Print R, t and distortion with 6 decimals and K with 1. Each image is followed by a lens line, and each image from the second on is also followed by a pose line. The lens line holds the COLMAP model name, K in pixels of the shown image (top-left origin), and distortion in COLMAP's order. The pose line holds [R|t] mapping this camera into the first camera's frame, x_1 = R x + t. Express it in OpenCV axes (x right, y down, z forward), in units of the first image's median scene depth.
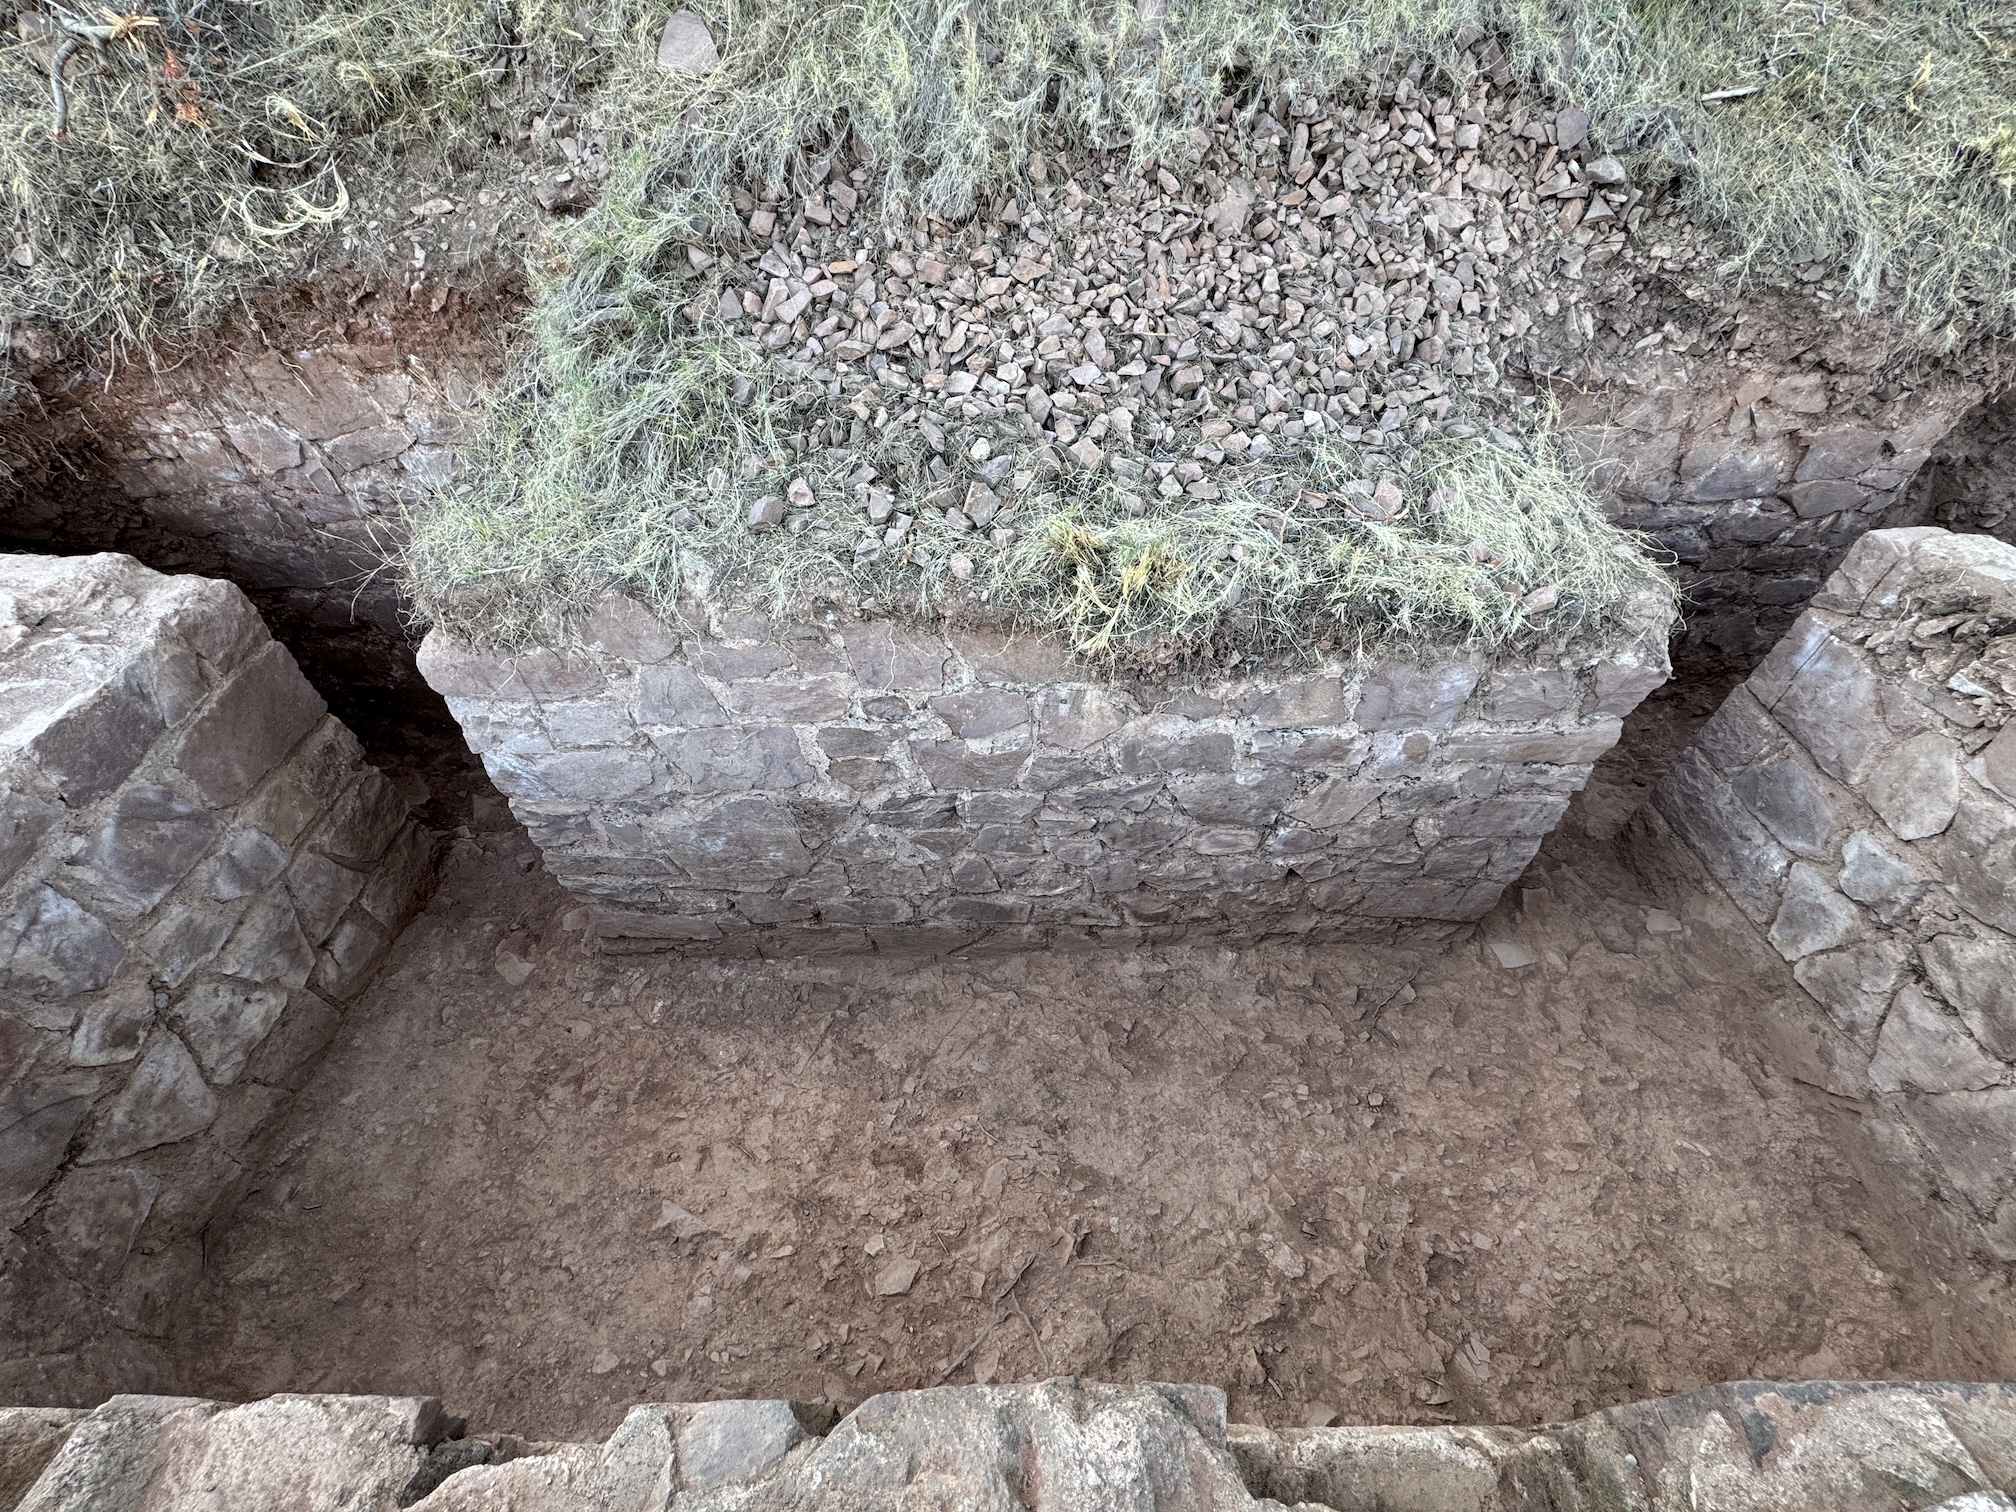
lens RADIAL K [[800.8, 0, 1008.0], [0, 800.8, 756.0], [0, 0, 1]] dist [0.000085, 0.000108]
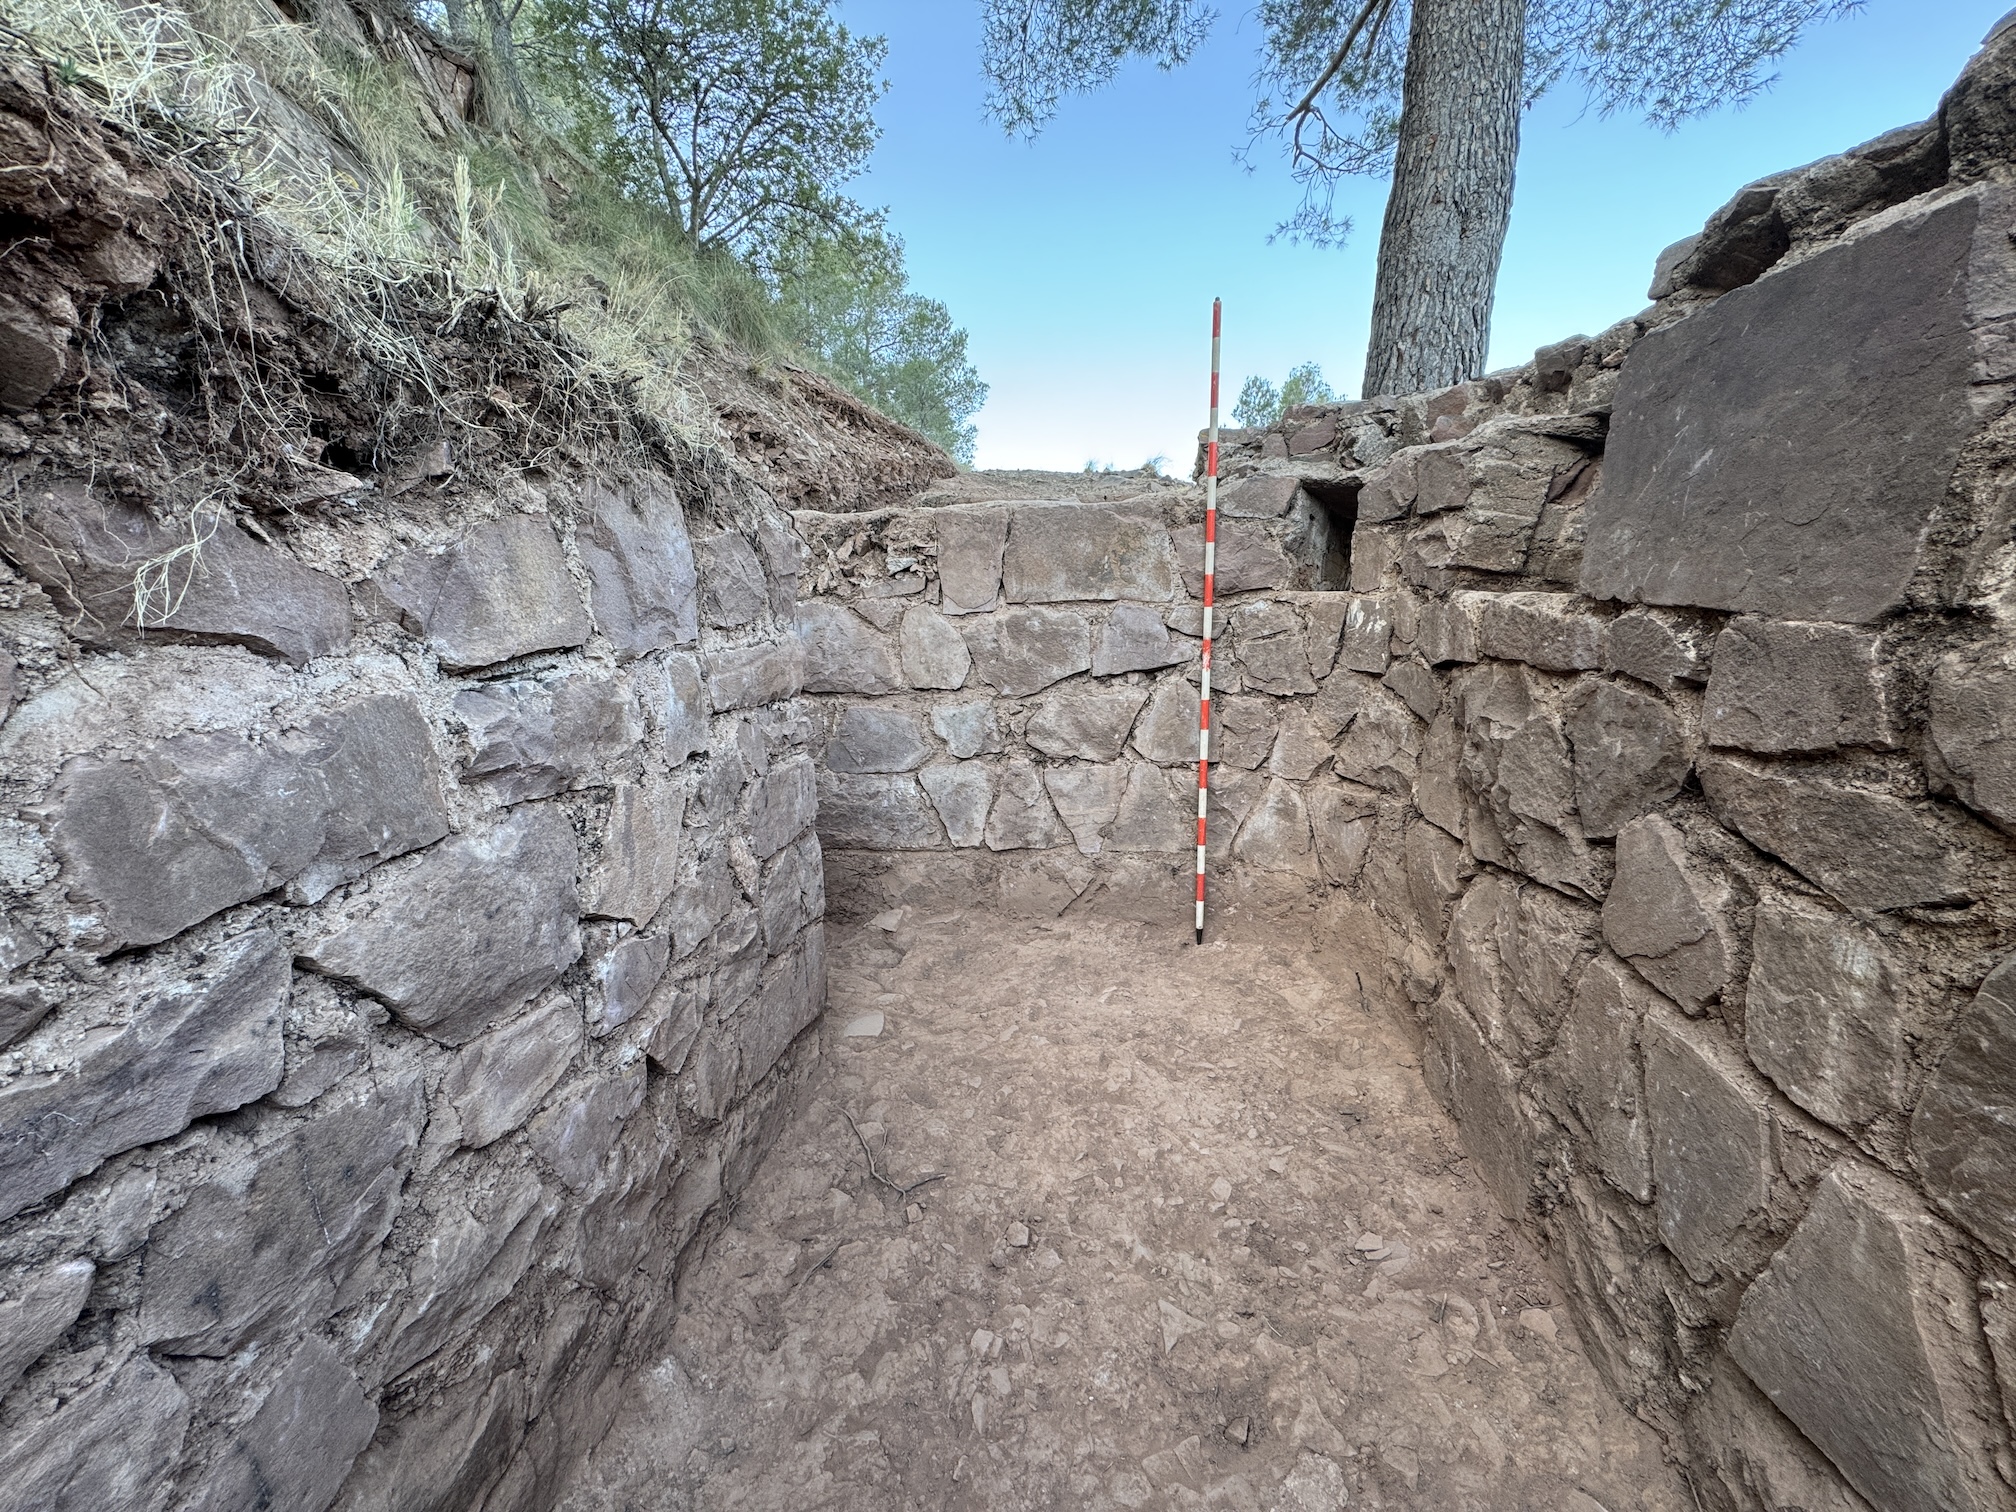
lens RADIAL K [[800.8, 0, 1008.0], [0, 800.8, 756.0], [0, 0, 1]] dist [0.000085, 0.000108]
pose [[0.139179, -0.205119, 0.968791, -0.048924], [0.712195, 0.700474, 0.045993, 0.160280], [-0.688046, 0.683567, 0.243575, 0.671940]]
